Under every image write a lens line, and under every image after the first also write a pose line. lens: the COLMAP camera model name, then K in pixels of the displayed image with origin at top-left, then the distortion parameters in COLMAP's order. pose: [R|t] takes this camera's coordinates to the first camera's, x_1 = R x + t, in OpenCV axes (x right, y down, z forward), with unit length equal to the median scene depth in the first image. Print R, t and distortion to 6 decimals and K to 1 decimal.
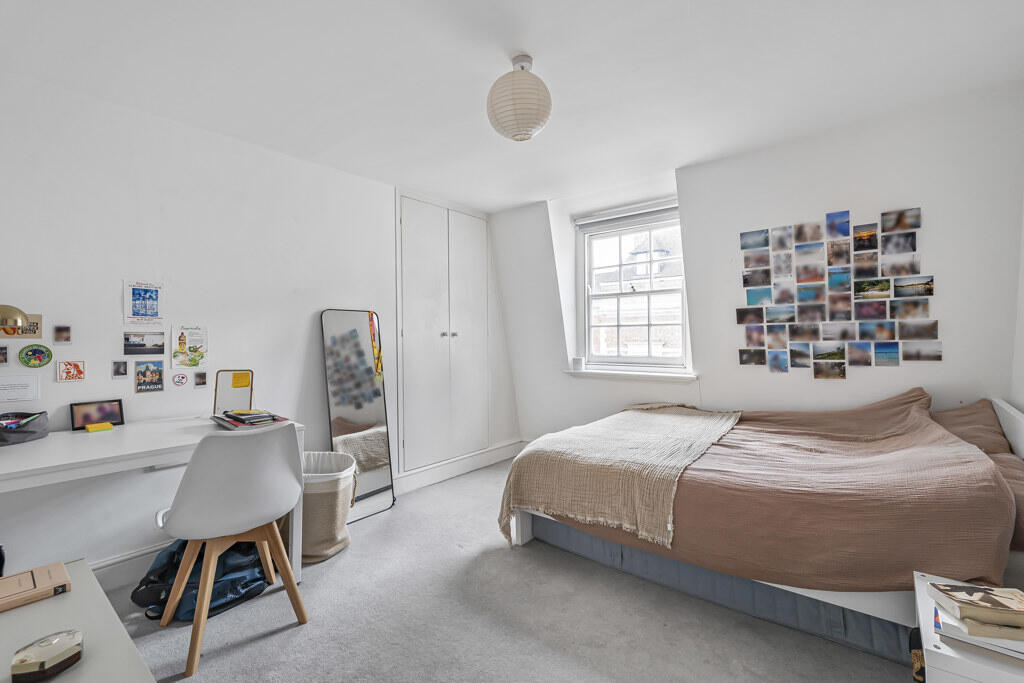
lens RADIAL K [[454.0, 0, 512.0], [0, 454.0, 341.5], [0, 0, 1]] dist [0.001533, 0.000029]
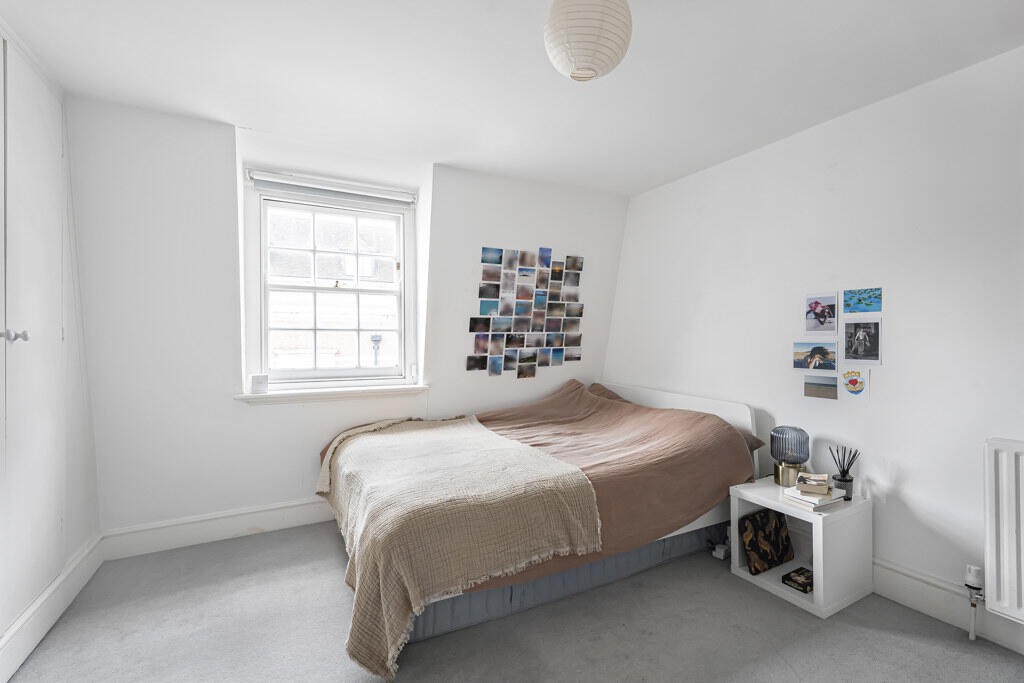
lens RADIAL K [[454.0, 0, 512.0], [0, 454.0, 341.5], [0, 0, 1]] dist [0.001533, 0.000029]
pose [[0.384809, 0.009297, 0.922949, -0.480261], [0.007548, 0.999884, -0.013219, -0.002140], [-0.922965, 0.012053, 0.384694, 0.558360]]
